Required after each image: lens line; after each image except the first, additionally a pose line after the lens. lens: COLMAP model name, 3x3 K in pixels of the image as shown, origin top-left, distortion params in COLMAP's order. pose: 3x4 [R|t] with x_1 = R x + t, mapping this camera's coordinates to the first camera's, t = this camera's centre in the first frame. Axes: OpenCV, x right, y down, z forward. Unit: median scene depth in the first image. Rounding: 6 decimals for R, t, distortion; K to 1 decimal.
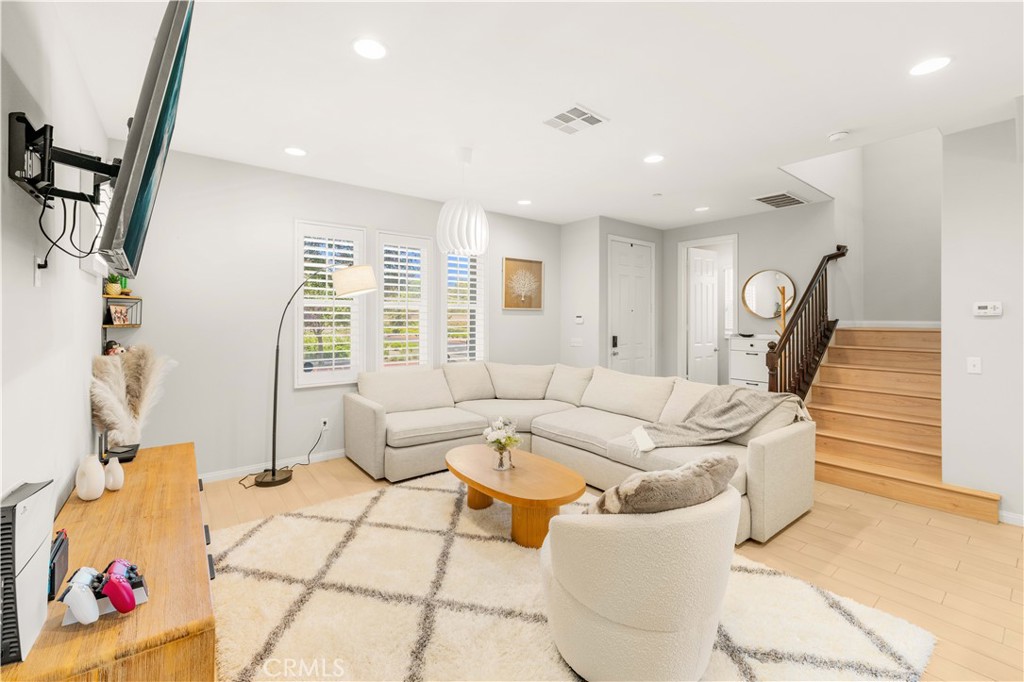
lens RADIAL K [[429.4, 0, 509.9], [0, 429.4, 315.7], [0, 0, 1]] dist [-0.000164, -0.000014]
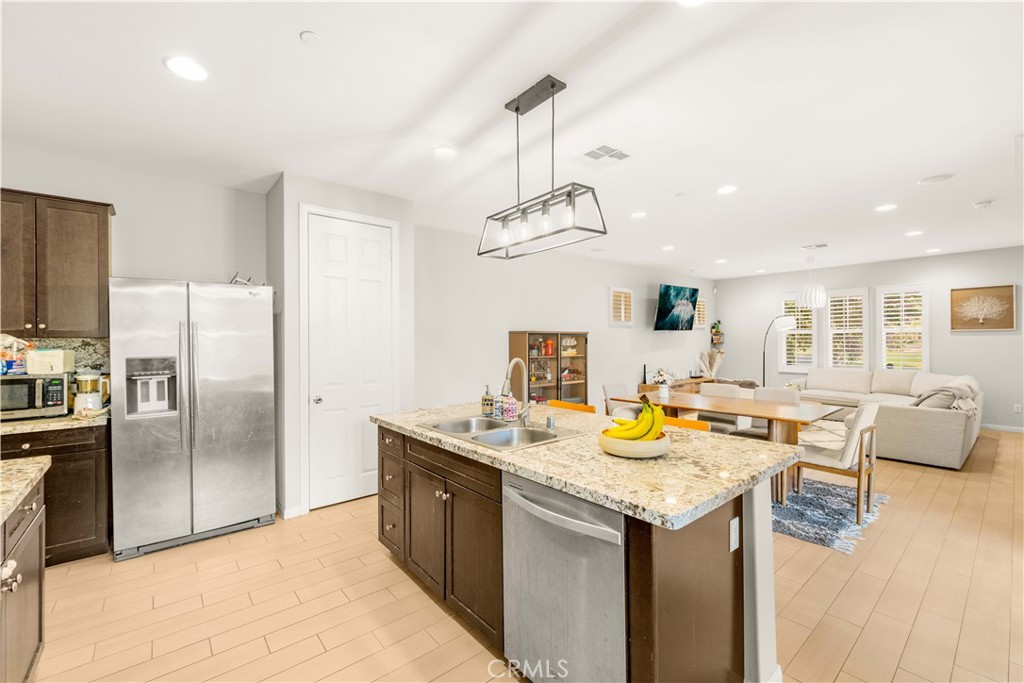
lens RADIAL K [[421.8, 0, 509.0], [0, 421.8, 338.6], [0, 0, 1]] dist [0.000544, 0.000084]
pose [[0.040877, -0.013655, -0.999071, 1.217307], [0.010121, 0.999861, -0.013251, 0.011128], [0.999113, -0.009570, 0.041010, -0.351112]]
